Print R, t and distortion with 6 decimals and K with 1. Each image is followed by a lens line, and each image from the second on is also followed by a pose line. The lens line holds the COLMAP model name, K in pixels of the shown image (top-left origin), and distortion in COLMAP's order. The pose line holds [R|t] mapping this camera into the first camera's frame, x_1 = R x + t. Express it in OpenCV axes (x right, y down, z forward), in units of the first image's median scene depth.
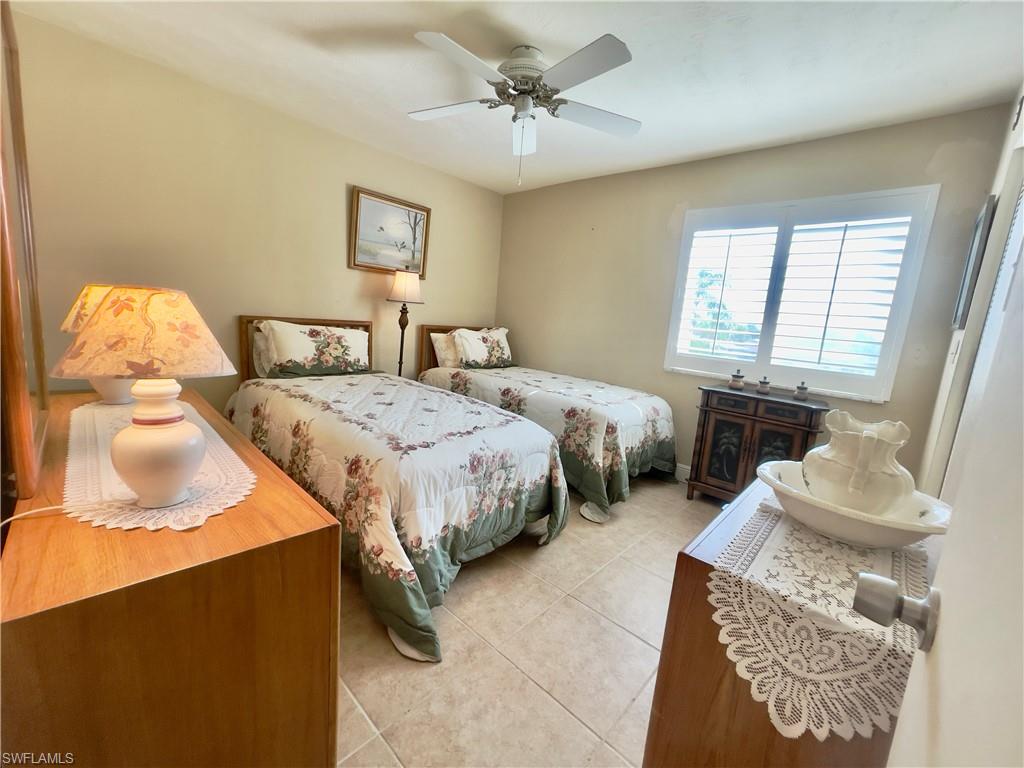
lens RADIAL K [[414.0, 0, 516.1], [0, 414.0, 377.0], [0, 0, 1]] dist [-0.010459, 0.007093]
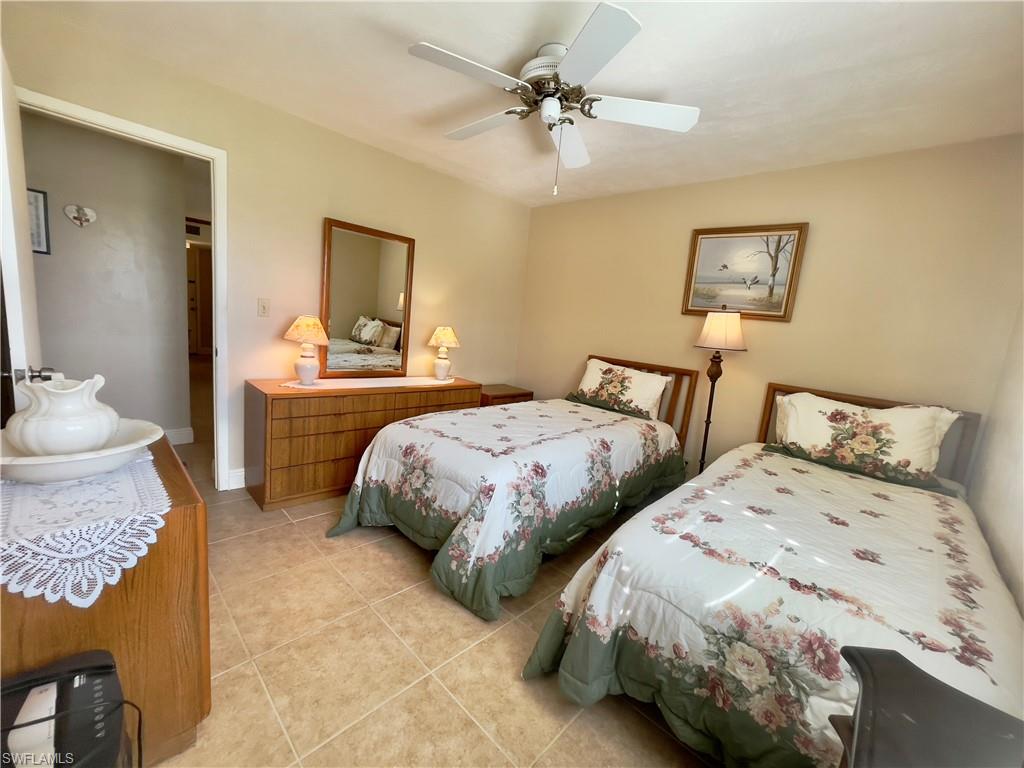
lens RADIAL K [[414.0, 0, 516.1], [0, 414.0, 383.3], [0, 0, 1]] dist [-0.010459, 0.007093]
pose [[-0.001218, 0.066899, -0.997759, 0.582277], [-0.243774, 0.967639, 0.065177, -0.075463], [0.969831, 0.243307, 0.015130, 0.649838]]
